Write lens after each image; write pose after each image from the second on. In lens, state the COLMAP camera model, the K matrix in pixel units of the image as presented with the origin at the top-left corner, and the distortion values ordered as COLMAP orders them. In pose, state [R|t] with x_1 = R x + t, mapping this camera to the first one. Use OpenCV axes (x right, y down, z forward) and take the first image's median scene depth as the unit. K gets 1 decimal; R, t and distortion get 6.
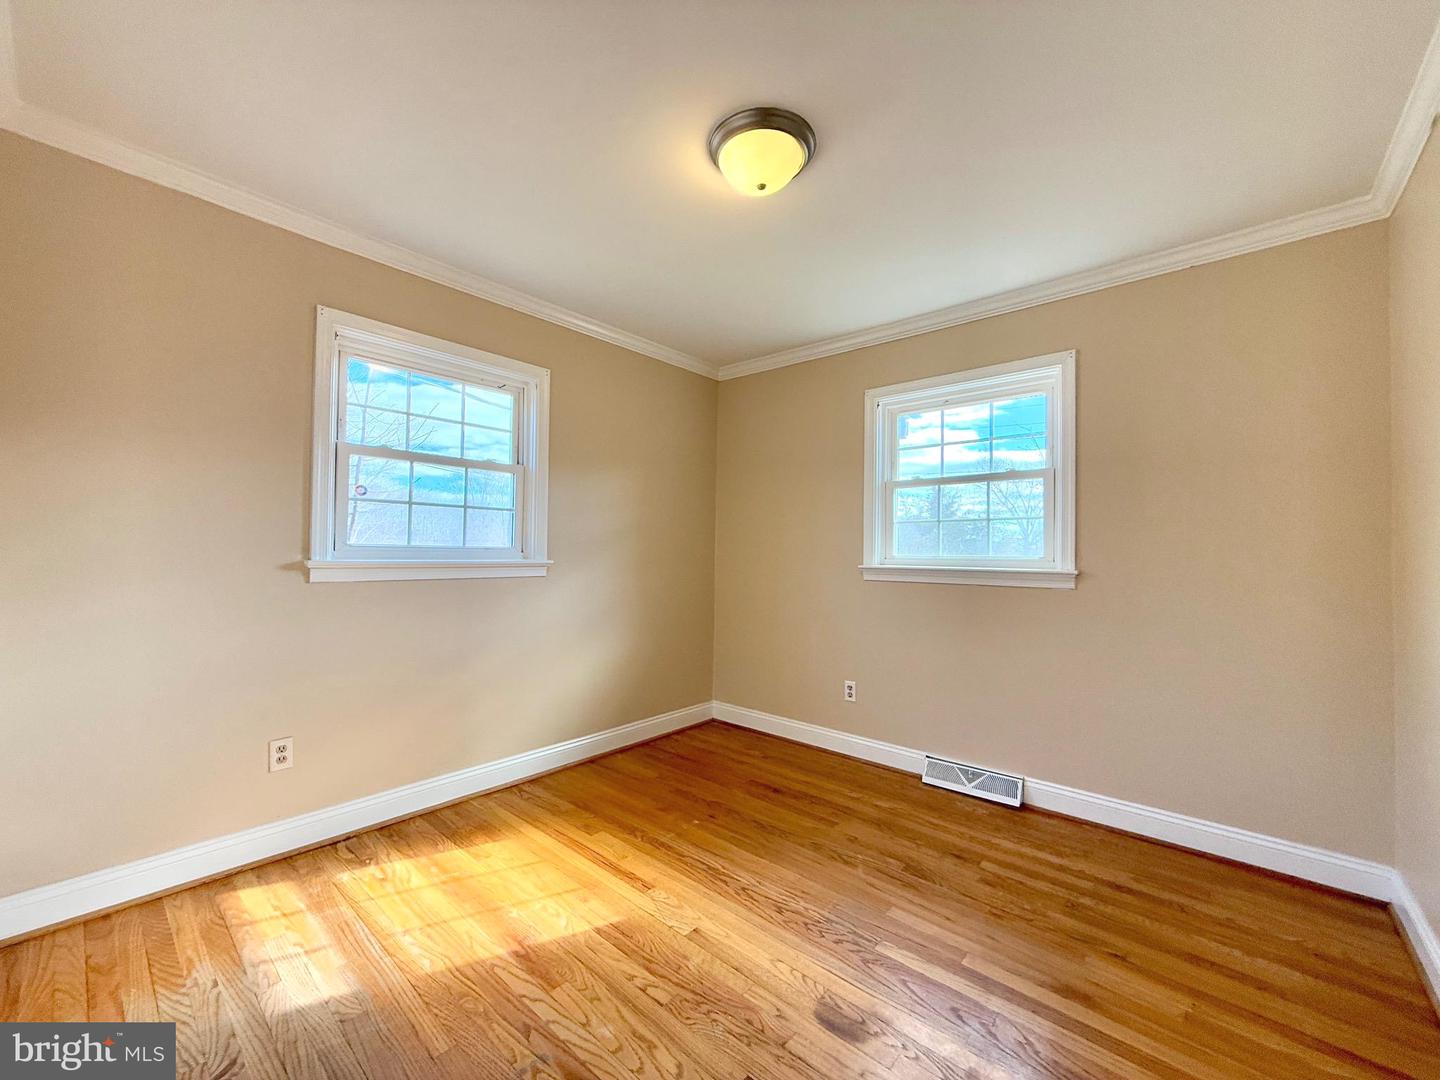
lens RADIAL K [[573.5, 0, 717.1], [0, 573.5, 541.1], [0, 0, 1]] dist [0.000308, 0.000035]
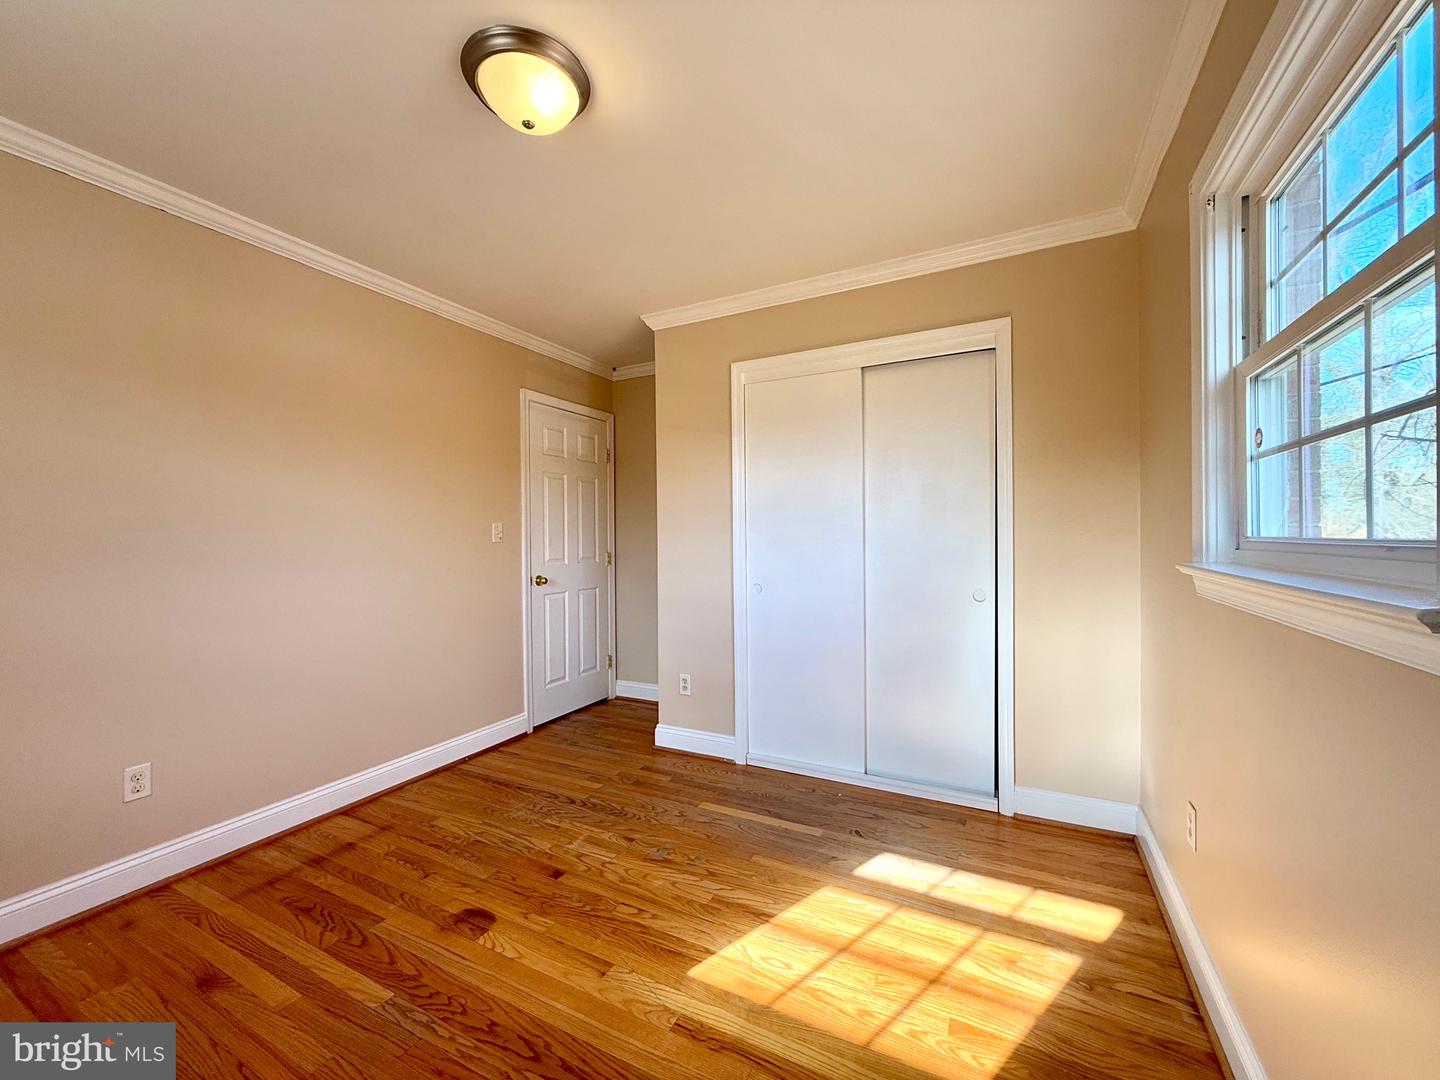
lens RADIAL K [[563.2, 0, 720.0], [0, 563.2, 540.0], [0, 0, 1]] dist [-0.040335, -0.000019]
pose [[-0.969051, -0.009650, -0.246672, 0.002645], [-0.007388, 0.999922, -0.010096, 0.018637], [0.246750, -0.007961, -0.969047, 2.002169]]
